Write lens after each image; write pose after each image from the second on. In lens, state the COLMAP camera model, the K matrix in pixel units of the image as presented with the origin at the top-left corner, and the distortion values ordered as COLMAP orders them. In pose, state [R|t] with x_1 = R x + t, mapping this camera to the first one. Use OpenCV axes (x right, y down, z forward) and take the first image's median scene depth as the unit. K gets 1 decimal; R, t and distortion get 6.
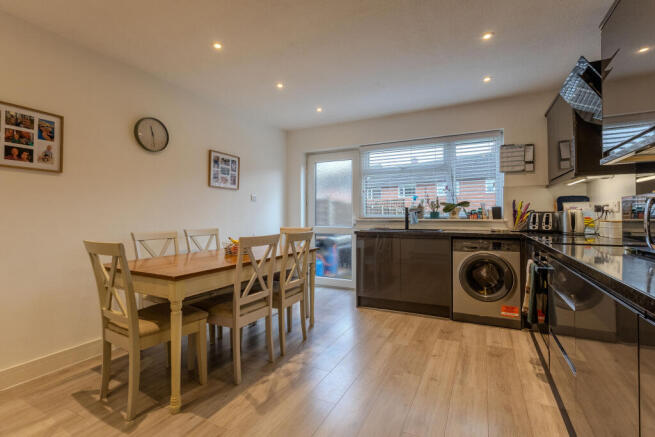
lens RADIAL K [[307.7, 0, 327.3], [0, 307.7, 215.1], [0, 0, 1]] dist [-0.004643, -0.000001]
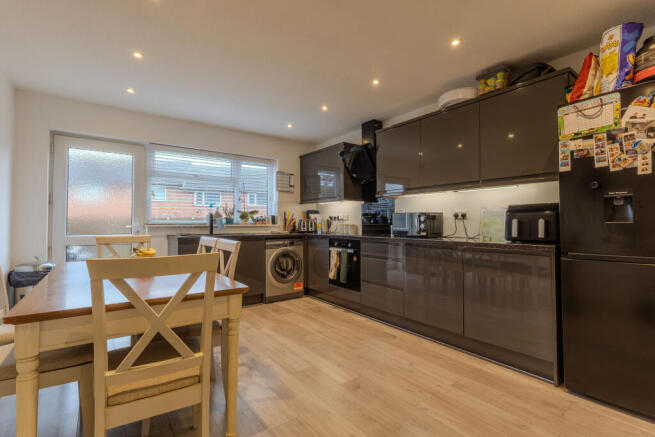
lens RADIAL K [[307.7, 0, 323.1], [0, 307.7, 220.2], [0, 0, 1]] dist [-0.004643, -0.000001]
pose [[0.434808, 0.011108, 0.900455, -0.600925], [-0.003222, 0.999937, -0.010779, 0.008124], [-0.900518, 0.001786, 0.434816, 0.210732]]
